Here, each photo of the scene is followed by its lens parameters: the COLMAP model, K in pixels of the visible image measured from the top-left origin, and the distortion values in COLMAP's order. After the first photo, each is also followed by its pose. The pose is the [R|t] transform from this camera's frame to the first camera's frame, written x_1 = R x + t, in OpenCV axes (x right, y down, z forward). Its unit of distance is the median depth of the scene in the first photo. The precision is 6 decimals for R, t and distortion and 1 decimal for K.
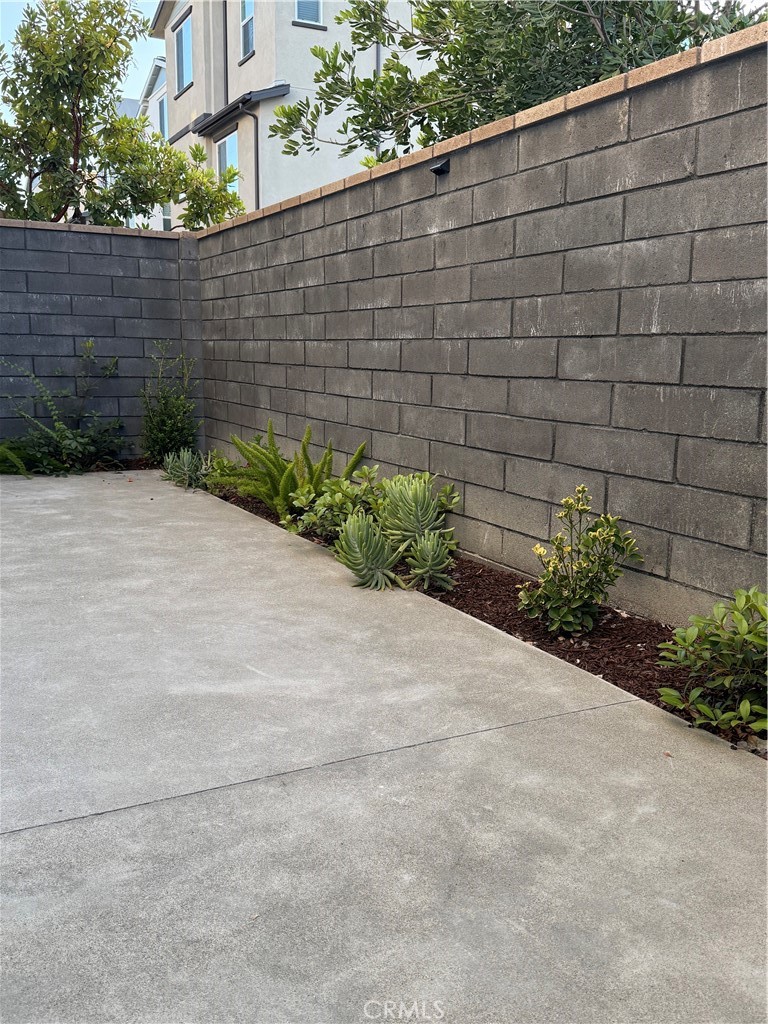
lens RADIAL K [[914.3, 0, 384.0], [0, 914.3, 512.0], [0, 0, 1]] dist [0.012741, -0.000120]
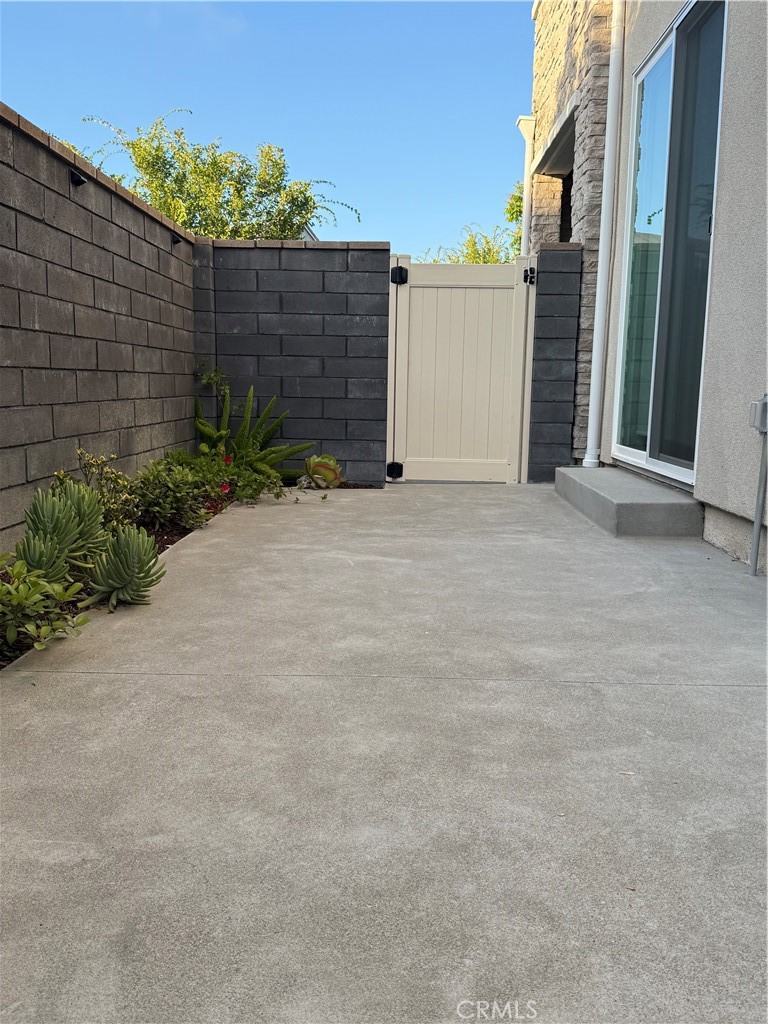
lens RADIAL K [[914.3, 0, 384.0], [0, 914.3, 512.0], [0, 0, 1]] dist [0.012741, -0.000120]
pose [[-0.876616, -0.104375, 0.469735, -0.743116], [0.050380, 0.950919, 0.305312, -0.307637], [-0.478547, 0.291306, -0.828332, 1.836484]]
